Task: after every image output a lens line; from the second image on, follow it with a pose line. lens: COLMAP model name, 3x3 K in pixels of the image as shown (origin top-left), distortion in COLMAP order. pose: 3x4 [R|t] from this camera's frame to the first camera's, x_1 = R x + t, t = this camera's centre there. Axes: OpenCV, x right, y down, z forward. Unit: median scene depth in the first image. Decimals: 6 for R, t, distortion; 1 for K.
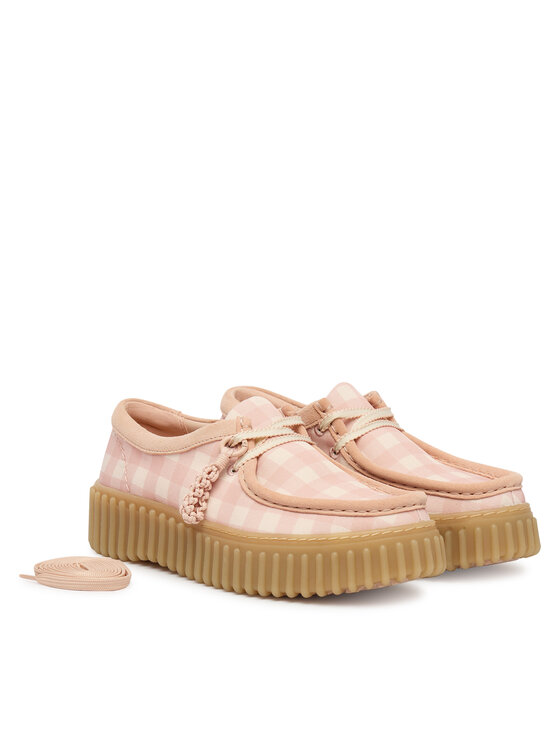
lens RADIAL K [[2049.7, 0, 280.0], [0, 2049.7, 372.8], [0, 0, 1]] dist [0.020447, 0.000000]
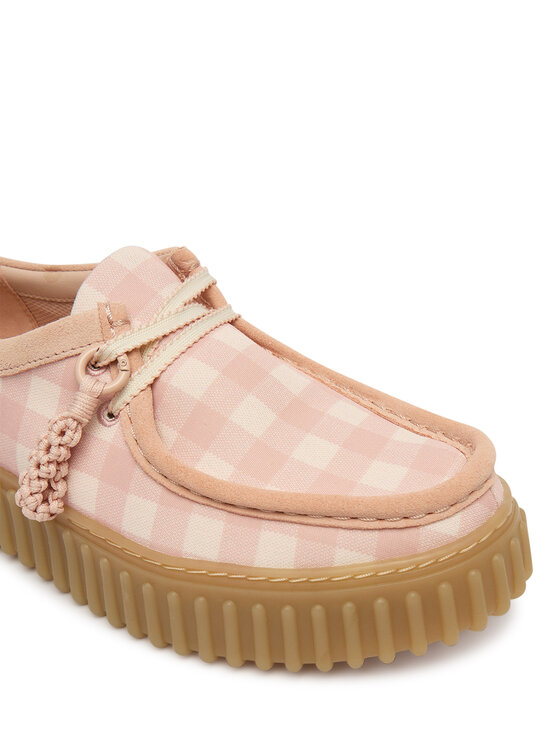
lens RADIAL K [[764.7, 0, 281.4], [0, 764.7, 373.3], [0, 0, 1]] dist [-0.010753, 0.000000]
pose [[0.968608, -0.160223, 0.190072, -0.015655], [0.067532, 0.905428, 0.419093, -0.042796], [-0.239245, -0.393101, 0.887825, 0.822245]]
